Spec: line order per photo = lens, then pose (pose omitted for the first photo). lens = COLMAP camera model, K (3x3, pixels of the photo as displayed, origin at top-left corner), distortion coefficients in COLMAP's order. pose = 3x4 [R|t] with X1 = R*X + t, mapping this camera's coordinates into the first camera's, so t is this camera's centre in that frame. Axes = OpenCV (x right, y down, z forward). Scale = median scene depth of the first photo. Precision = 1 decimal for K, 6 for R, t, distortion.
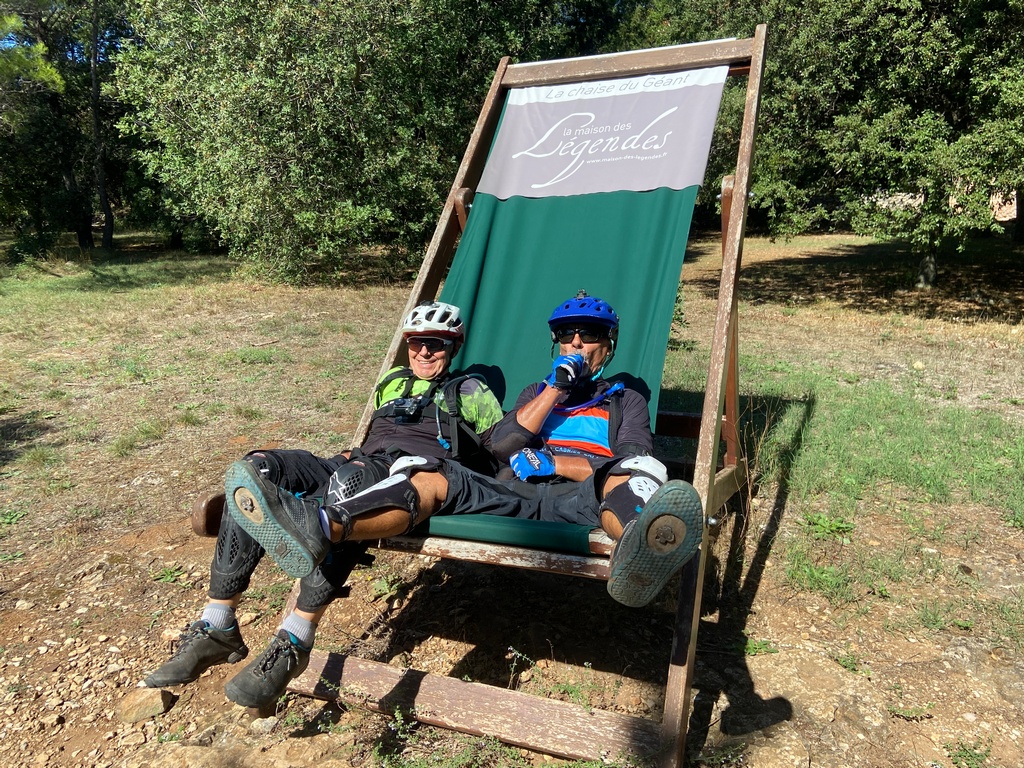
lens RADIAL K [[786.8, 0, 512.5], [0, 786.8, 378.2], [0, 0, 1]] dist [0.044557, -0.018660]
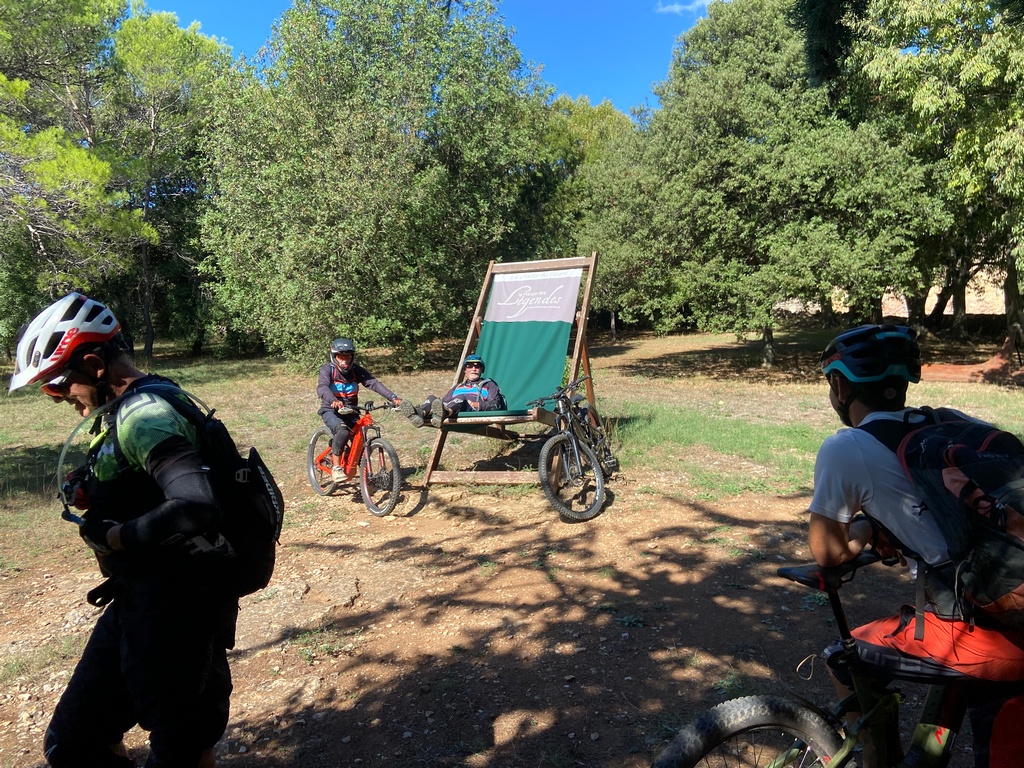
lens RADIAL K [[786.8, 0, 511.4], [0, 786.8, 385.2], [0, 0, 1]] dist [0.044557, -0.018660]
pose [[0.998498, -0.027289, 0.047509, -0.026156], [0.032753, 0.992434, -0.118326, 0.082473], [-0.043921, 0.119705, 0.991838, -0.441913]]
